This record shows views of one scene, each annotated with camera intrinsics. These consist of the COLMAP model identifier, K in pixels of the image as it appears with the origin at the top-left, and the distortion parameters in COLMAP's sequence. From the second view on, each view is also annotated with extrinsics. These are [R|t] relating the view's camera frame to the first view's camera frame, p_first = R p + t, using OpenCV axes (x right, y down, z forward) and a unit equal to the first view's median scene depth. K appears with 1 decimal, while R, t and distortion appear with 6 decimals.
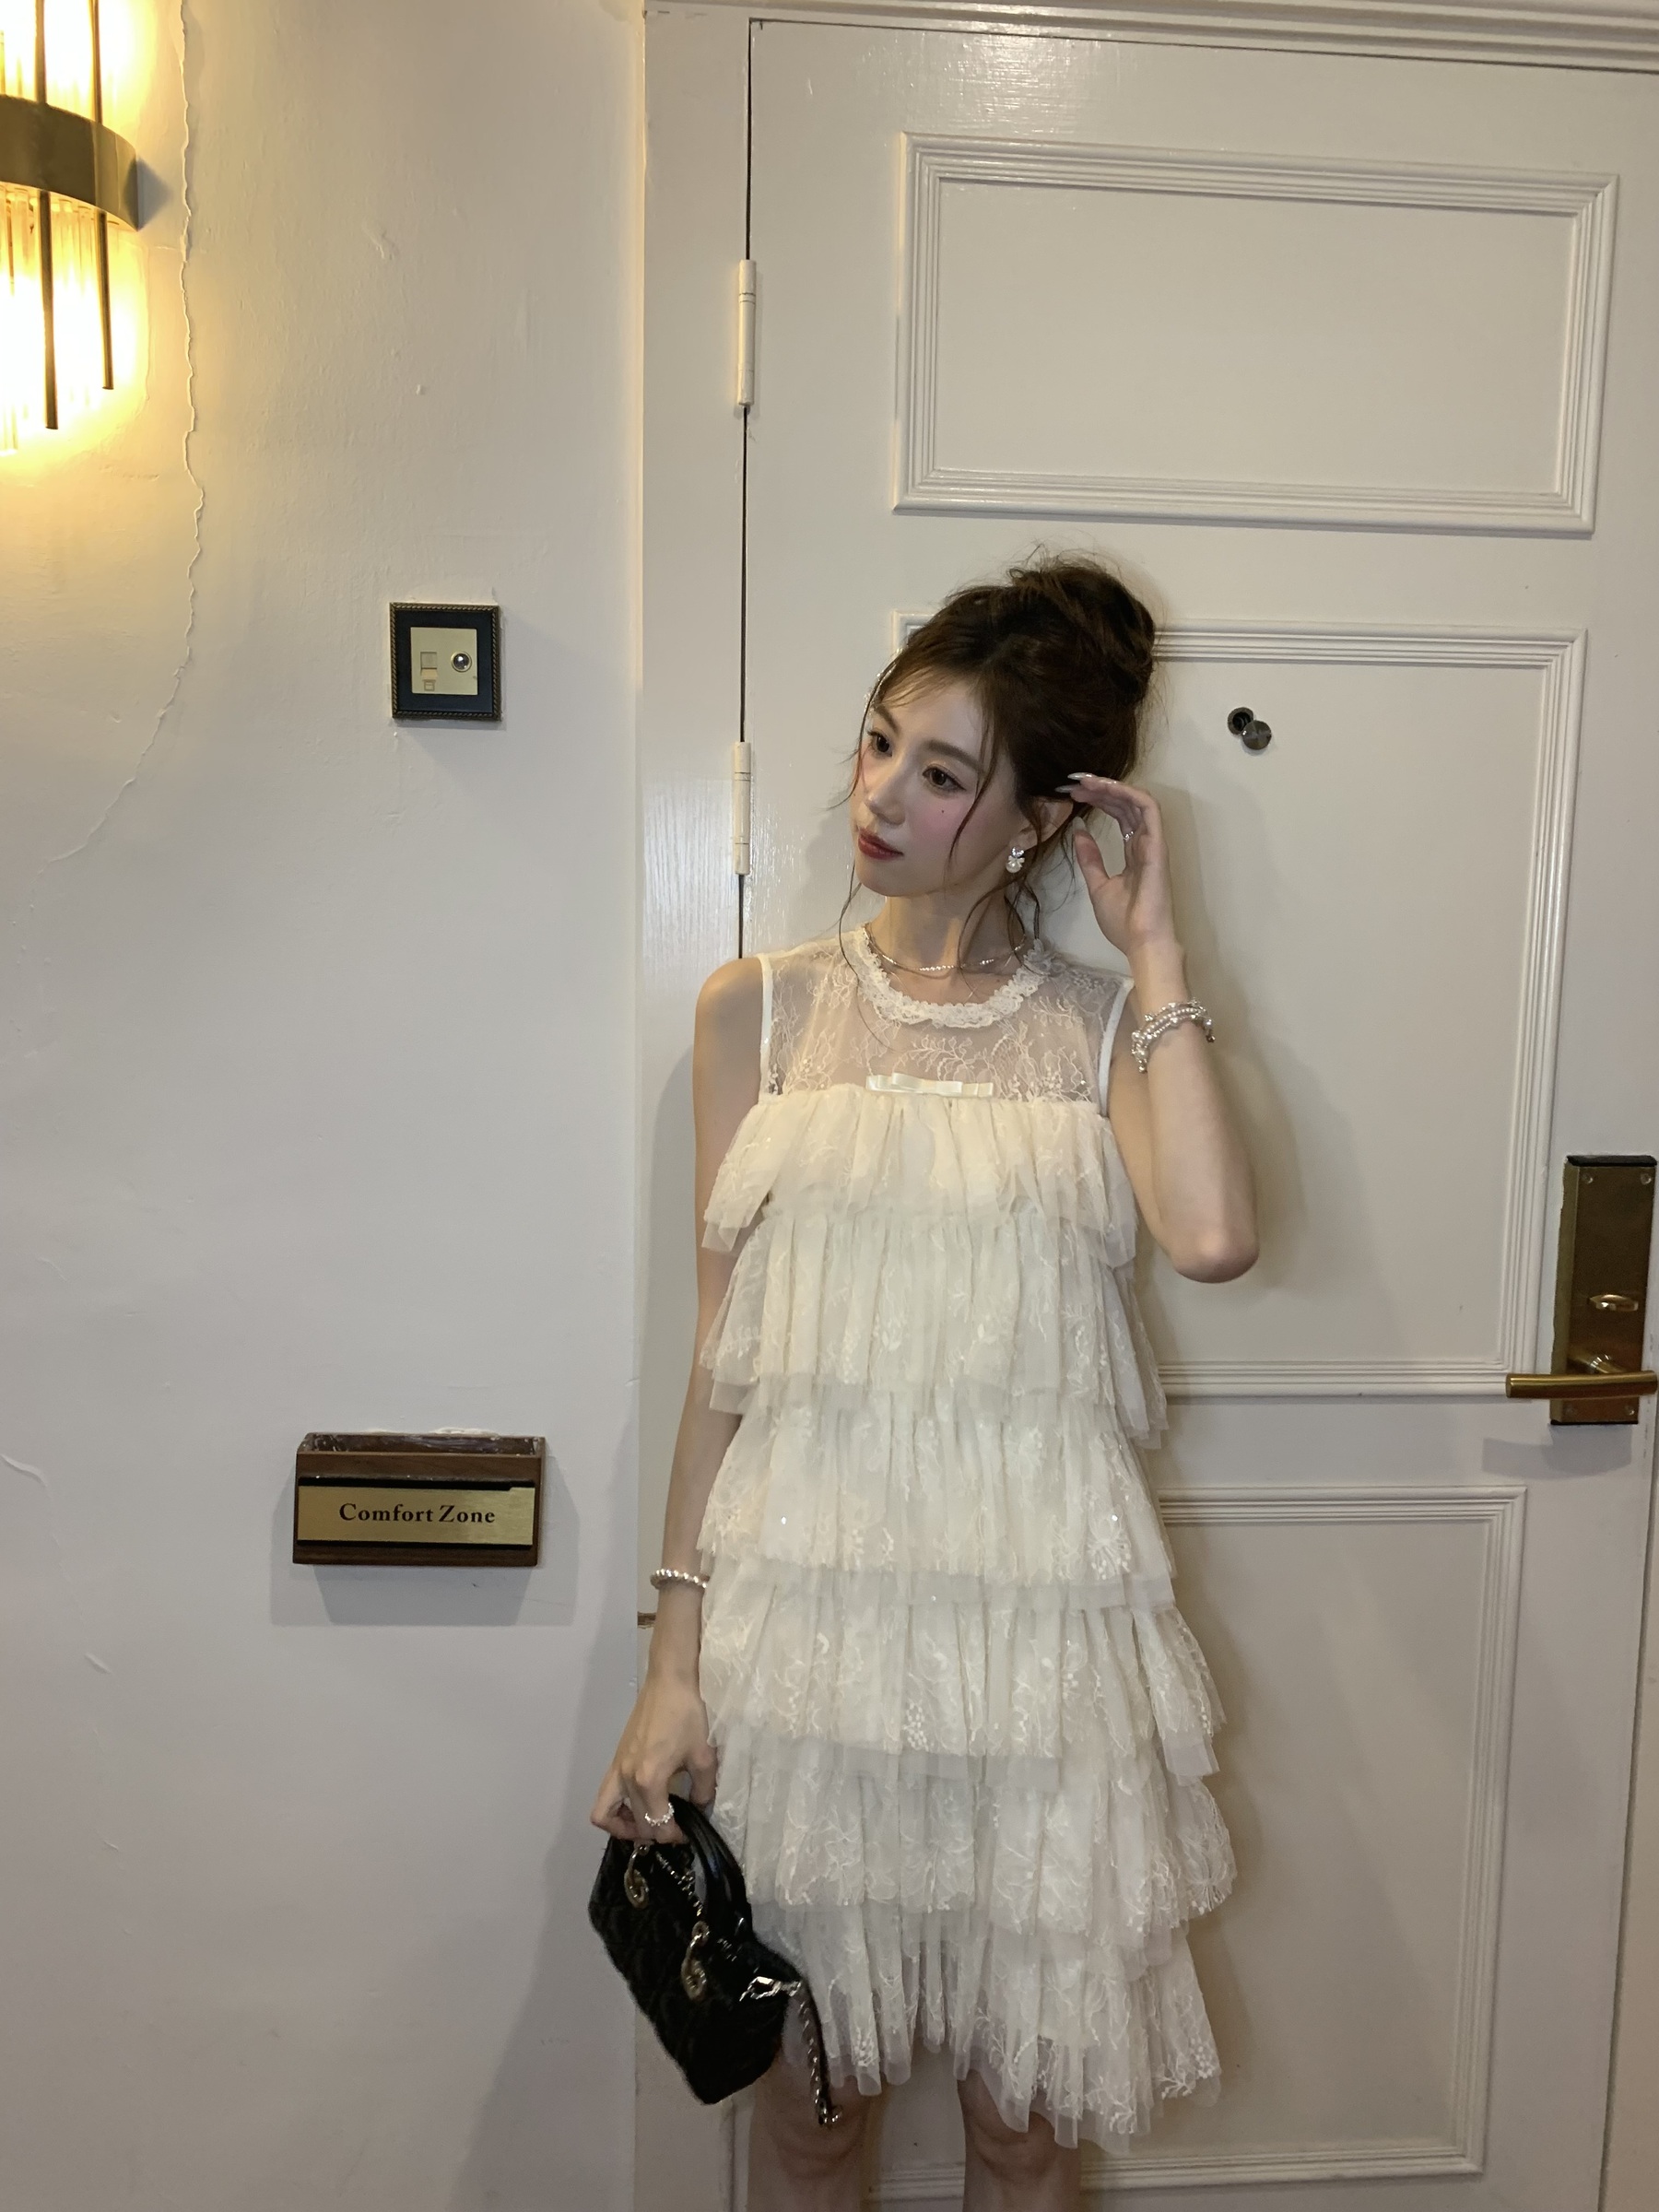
lens RADIAL K [[1663.3, 0, 836.6], [0, 1663.3, 1089.3], [0, 0, 1]] dist [0.008144, -0.002693]
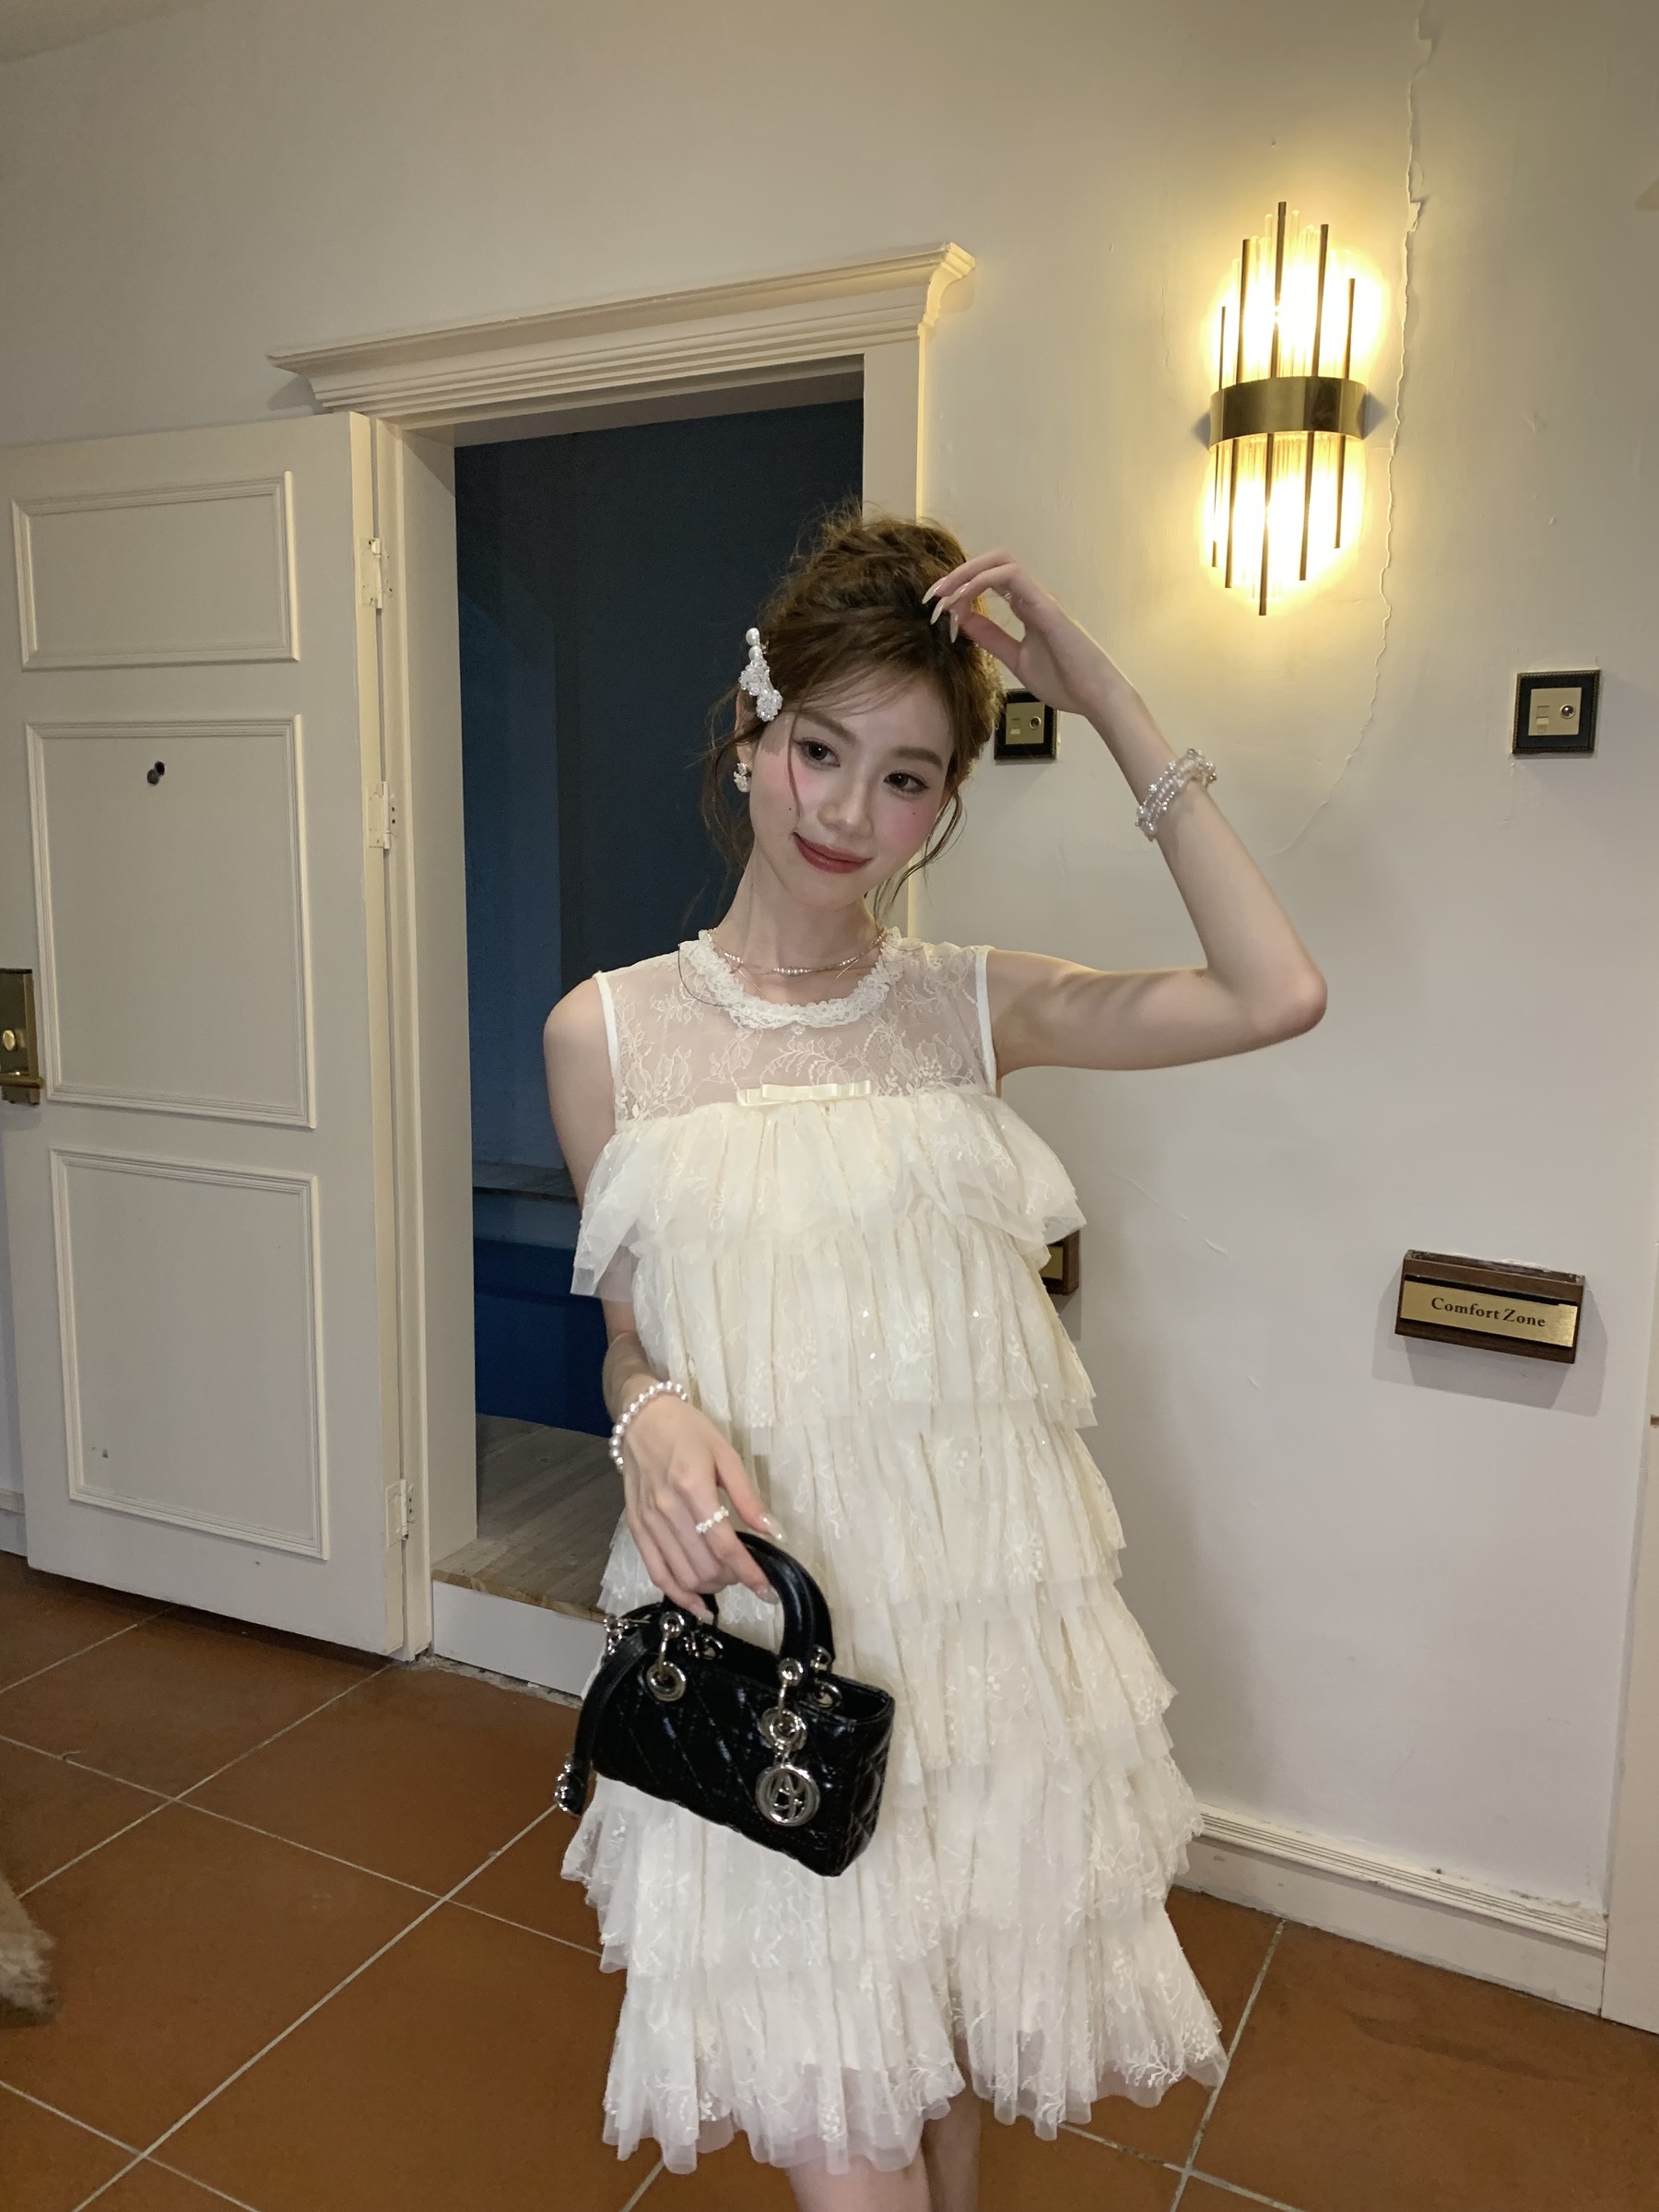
lens RADIAL K [[1693.6, 0, 814.3], [0, 1693.6, 1097.4], [0, 0, 1]] dist [0.004789, 0.001299]
pose [[0.845521, 0.070269, -0.529298, 0.016895], [-0.057158, 0.997518, 0.041123, 0.044611], [0.530874, -0.004516, 0.847439, -0.541645]]
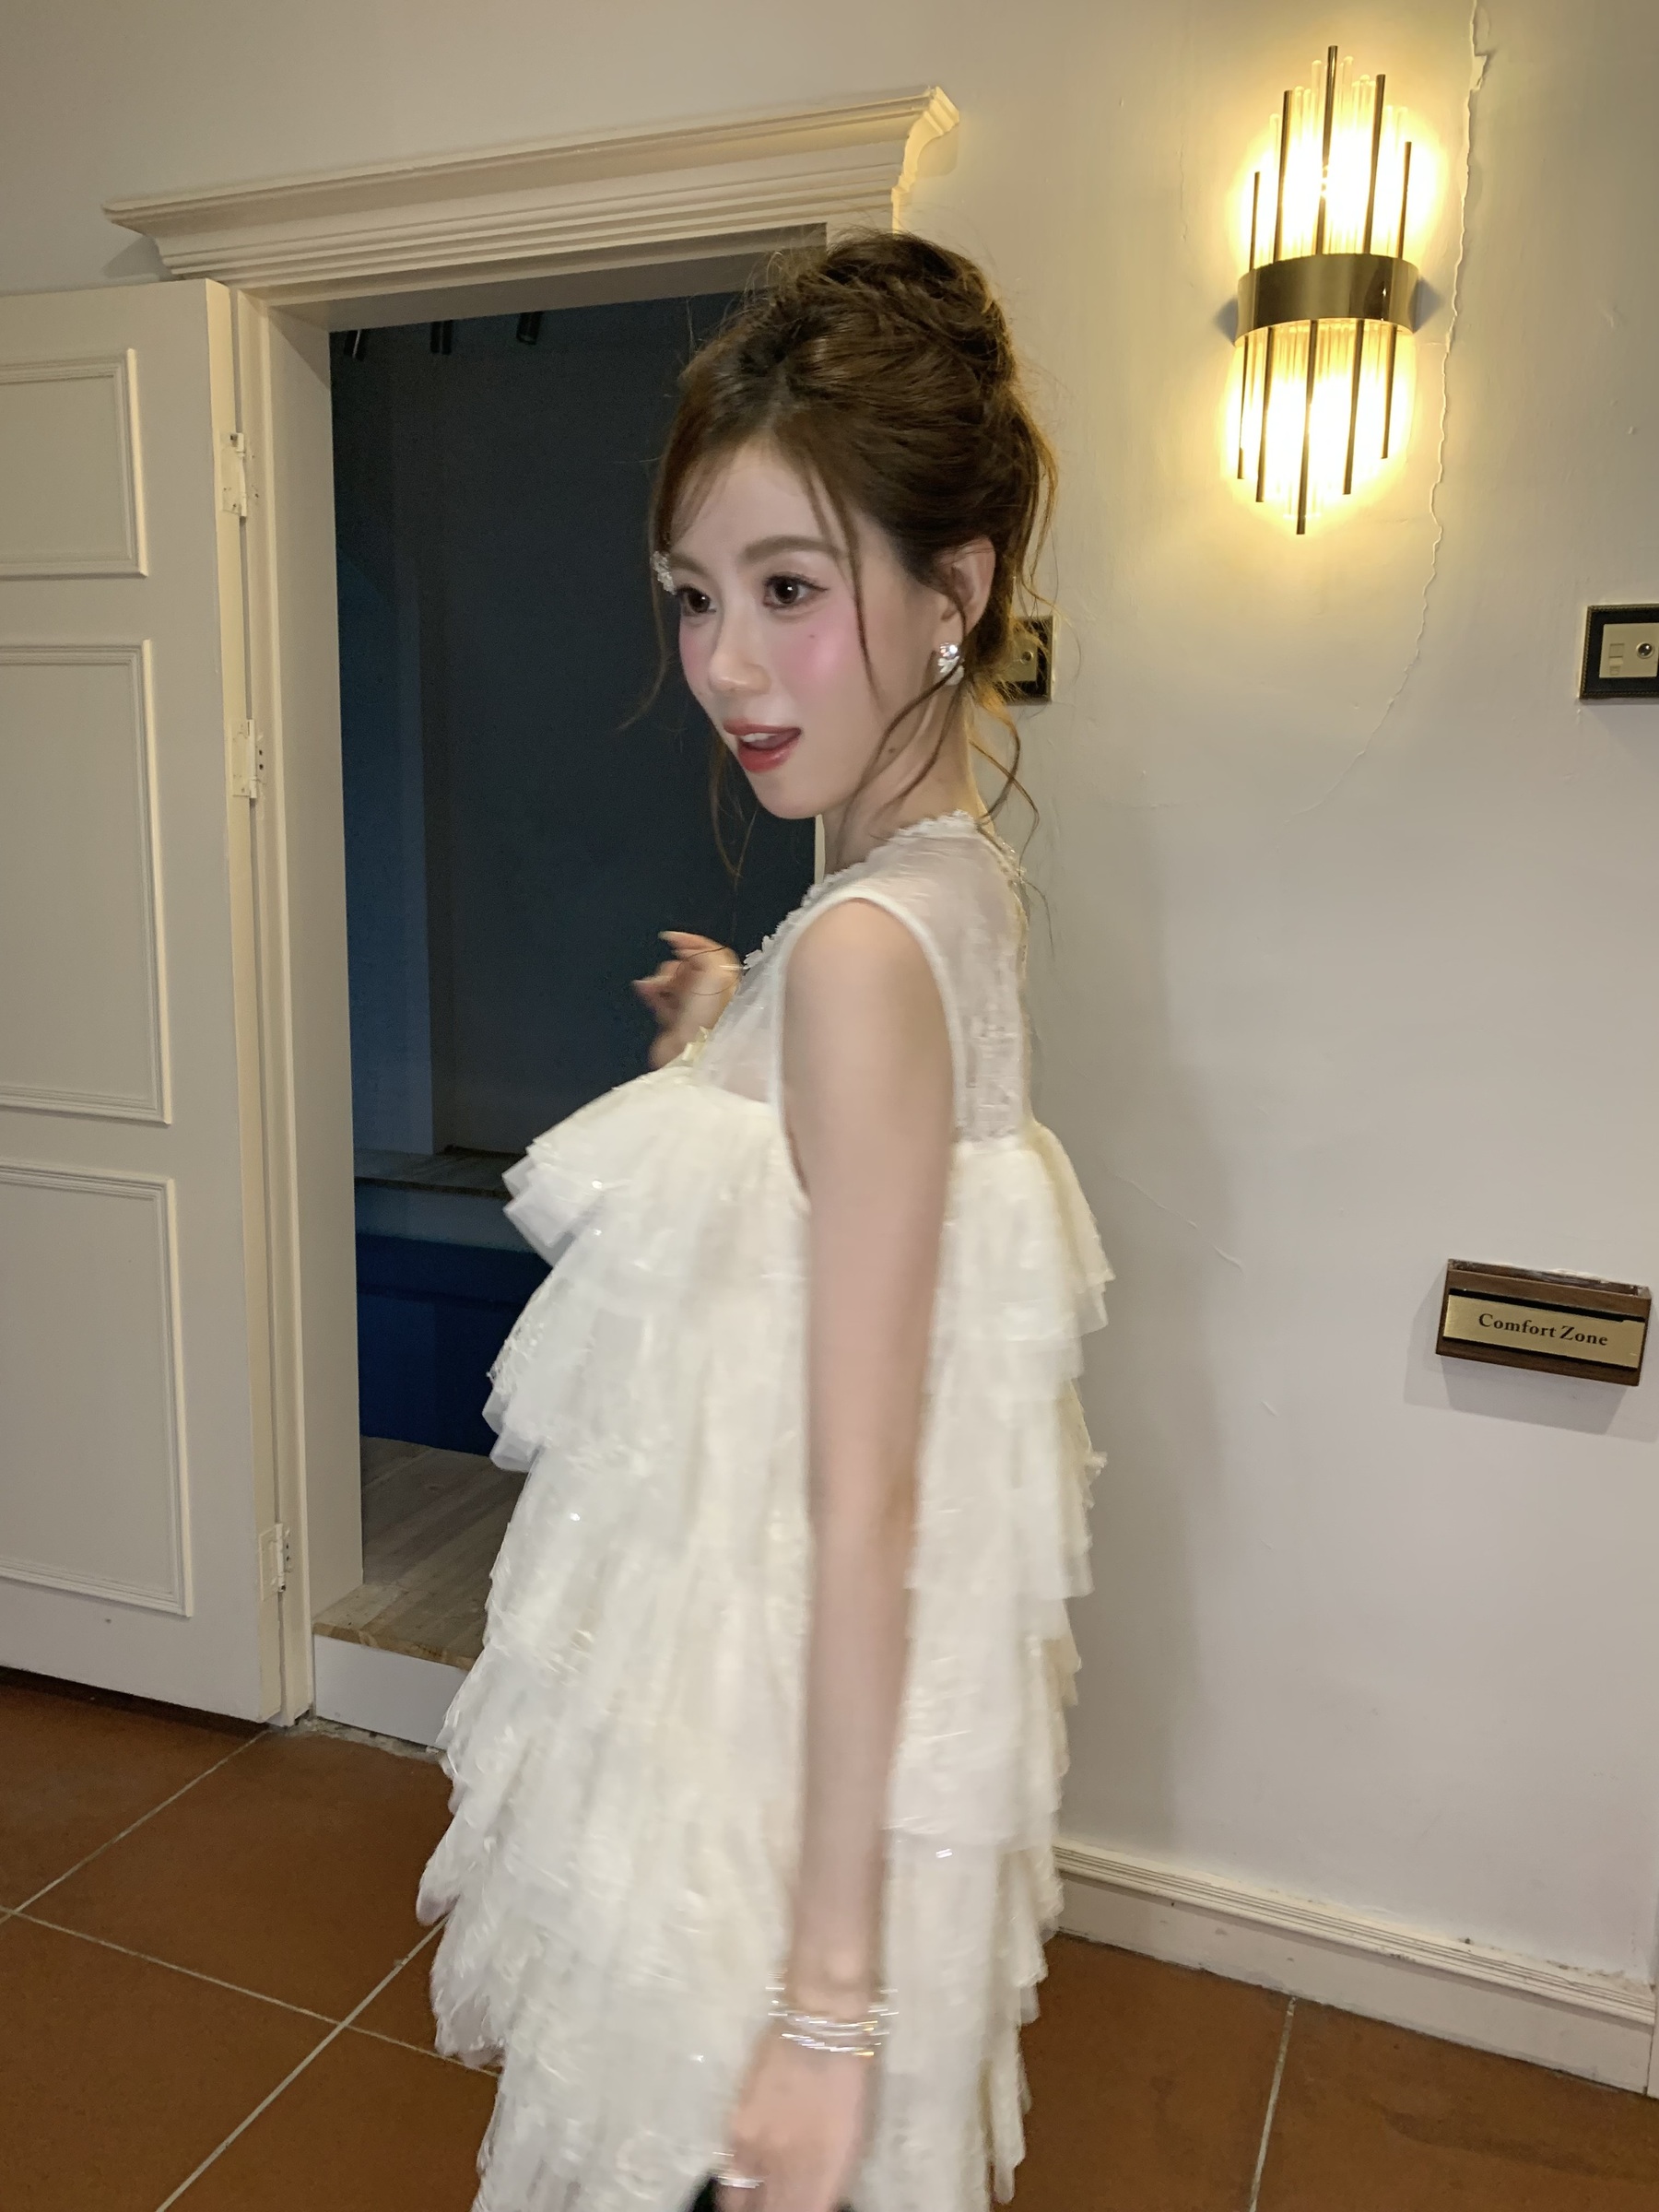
lens RADIAL K [[1682.2, 0, 818.0], [0, 1682.2, 1109.3], [0, 0, 1]] dist [-0.000022, 0.004023]
pose [[0.891253, 0.077626, -0.446813, -0.184867], [-0.057539, 0.996635, 0.058376, 0.044352], [0.449841, -0.026319, 0.892721, -0.393586]]
